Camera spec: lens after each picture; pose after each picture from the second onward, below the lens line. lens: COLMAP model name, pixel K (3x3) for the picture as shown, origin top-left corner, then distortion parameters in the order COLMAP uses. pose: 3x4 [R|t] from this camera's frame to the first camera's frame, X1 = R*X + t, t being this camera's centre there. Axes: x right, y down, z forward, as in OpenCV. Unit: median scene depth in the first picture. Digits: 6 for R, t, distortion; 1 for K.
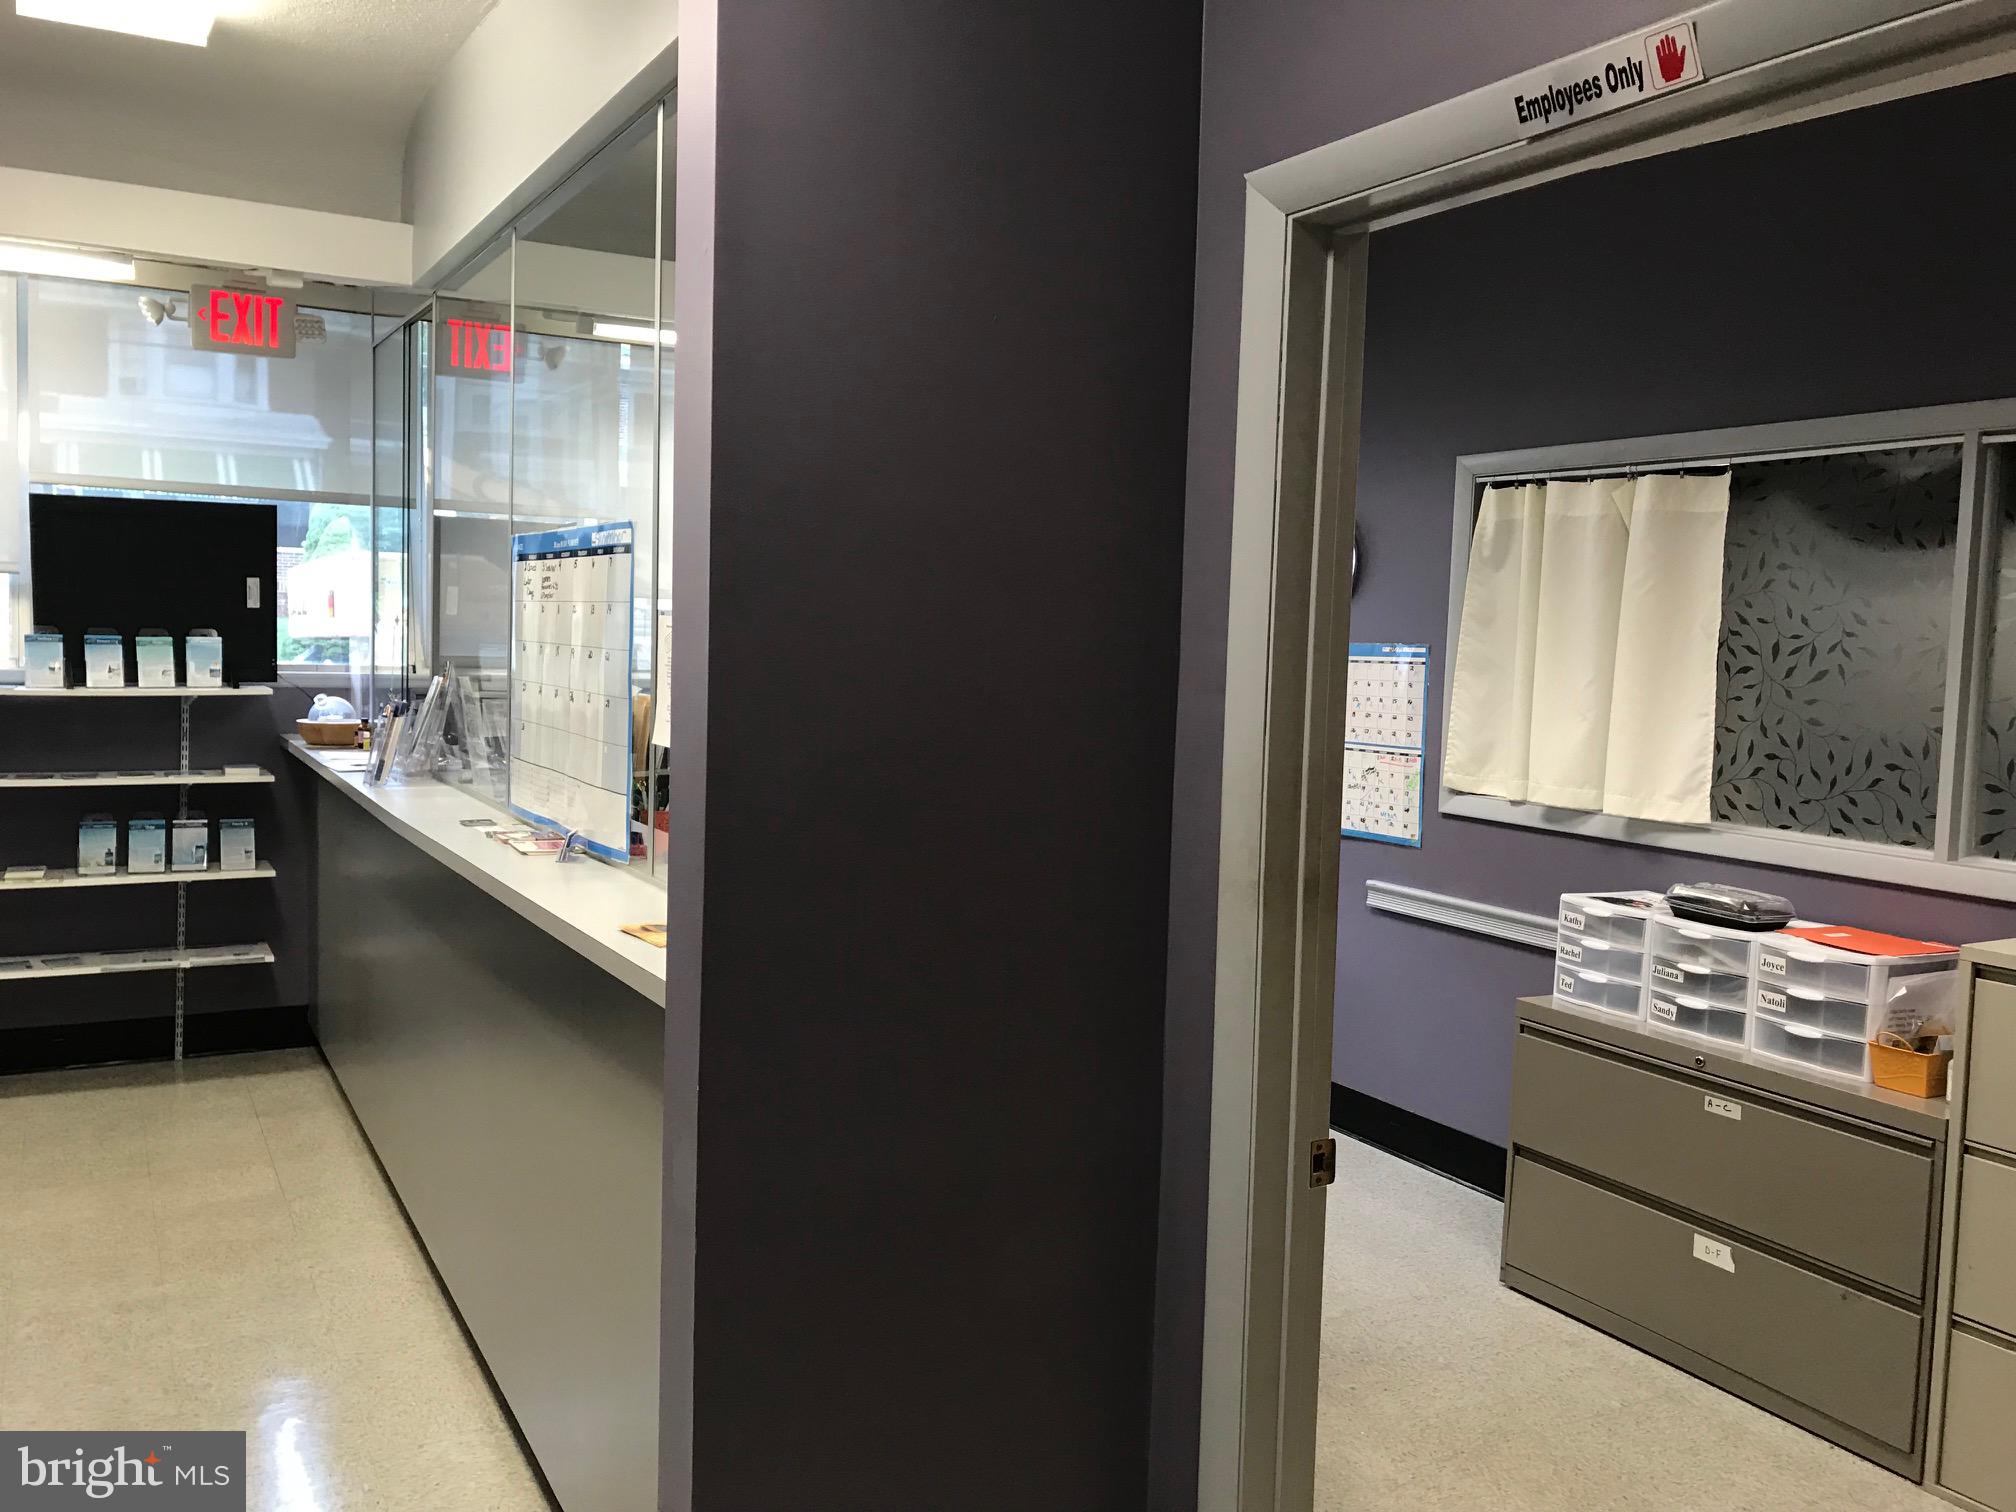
lens RADIAL K [[1661.7, 0, 1018.6], [0, 1661.7, 766.4], [0, 0, 1]] dist [0.008483, 0.061786]
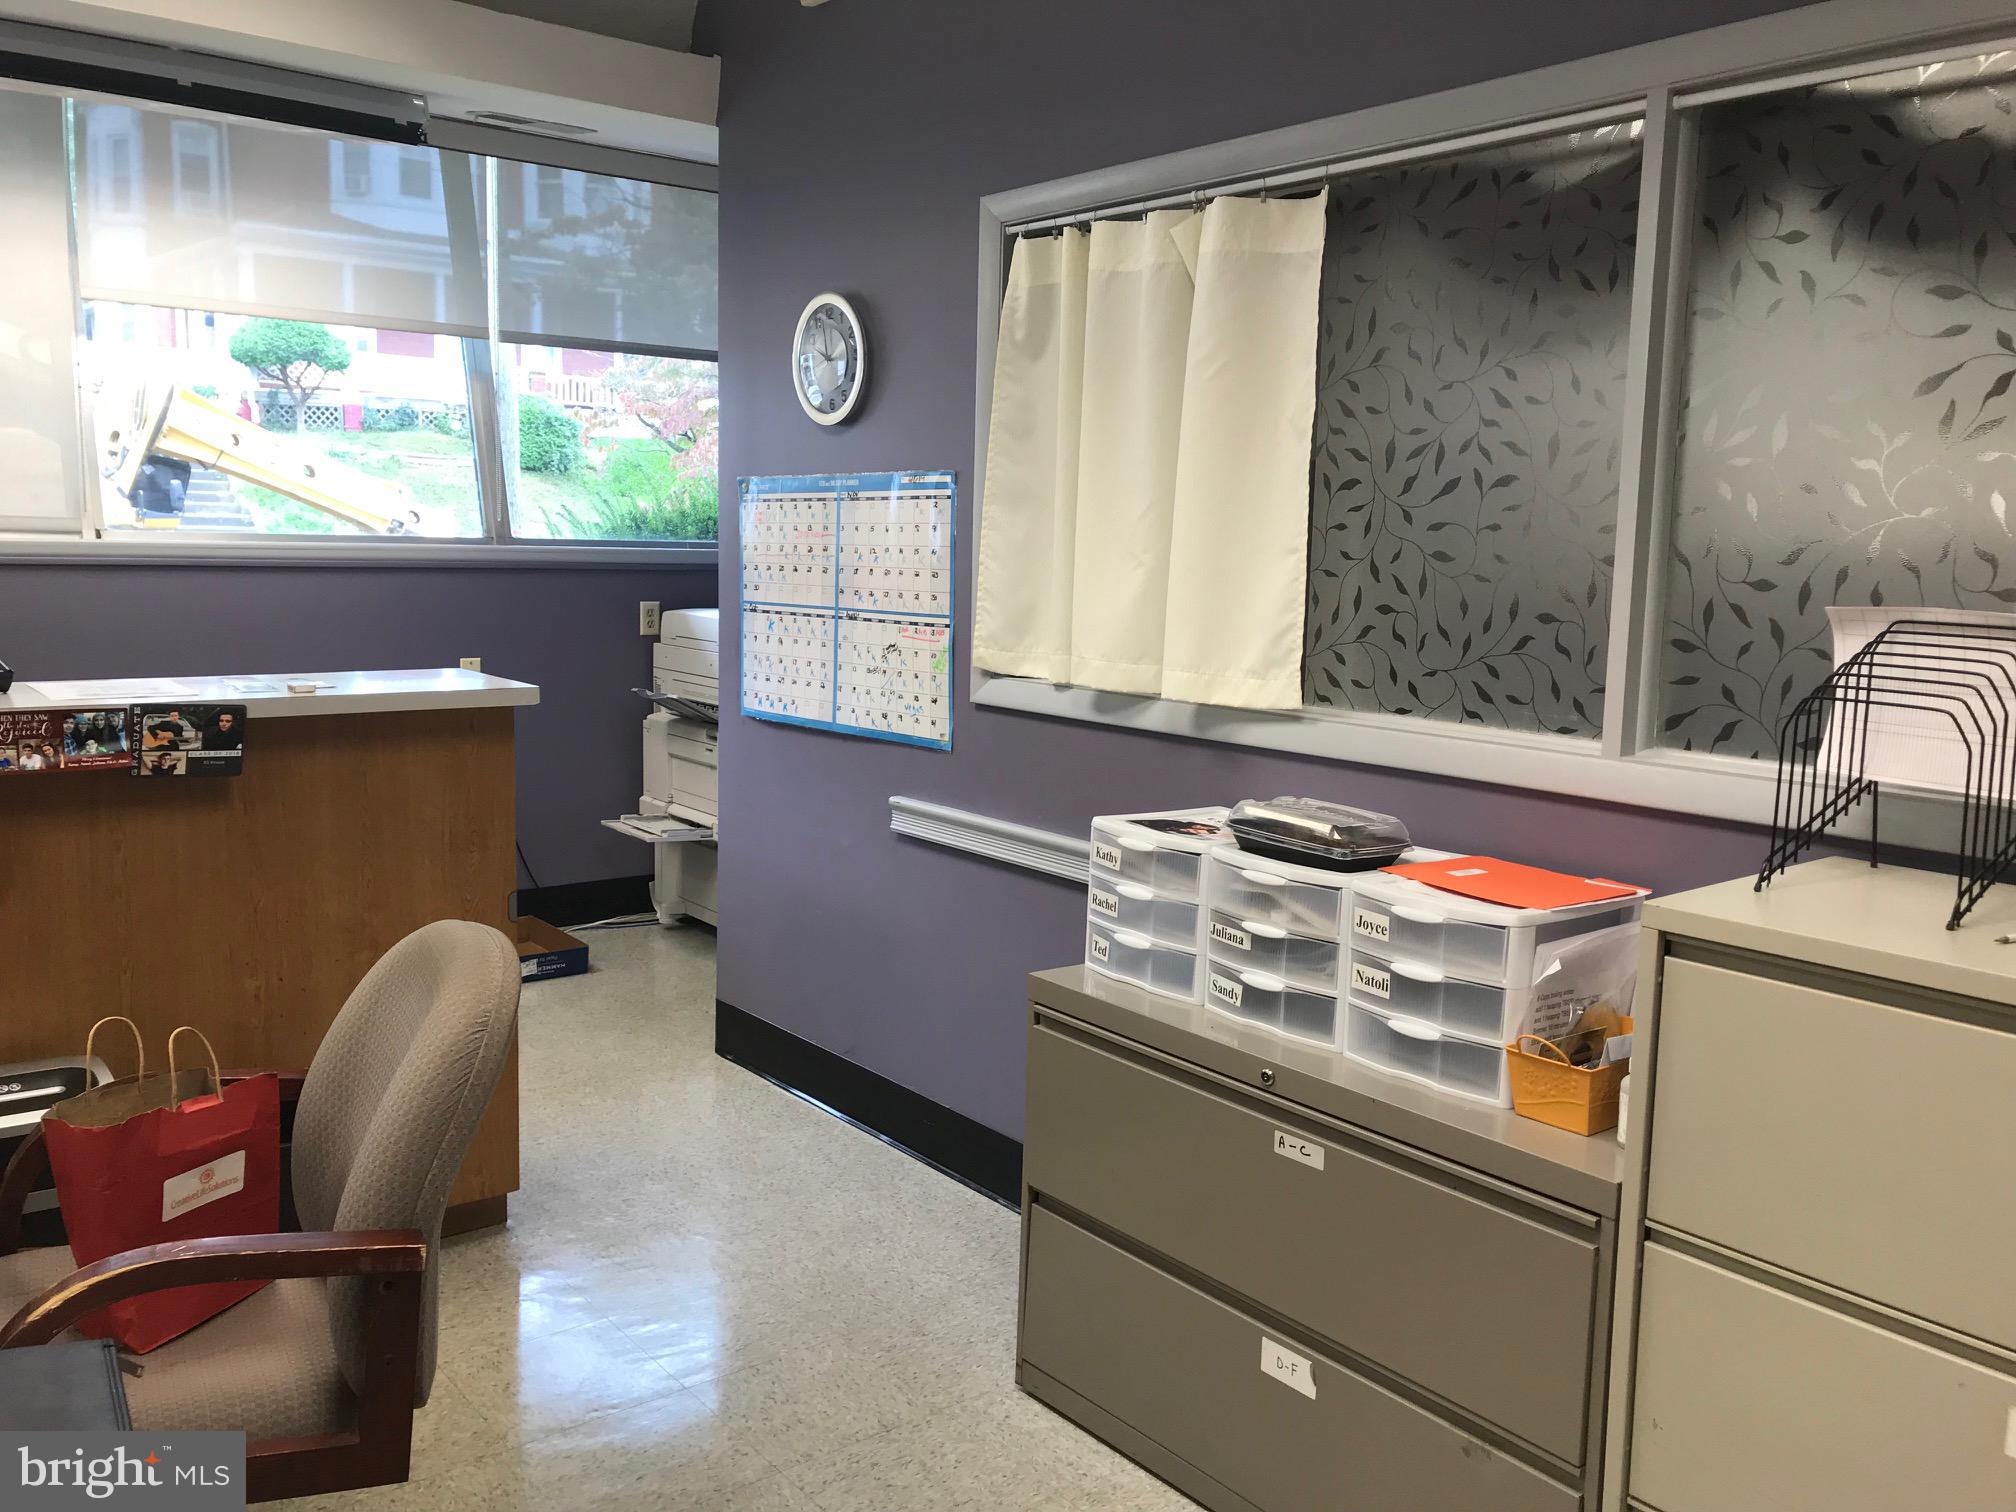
lens RADIAL K [[1661.7, 0, 997.6], [0, 1661.7, 748.3], [0, 0, 1]] dist [0.008483, 0.061786]
pose [[0.988395, -0.023321, 0.150108, 0.194843], [0.016263, 0.998711, 0.048072, 0.016170], [-0.151035, -0.045073, 0.987500, 0.355691]]
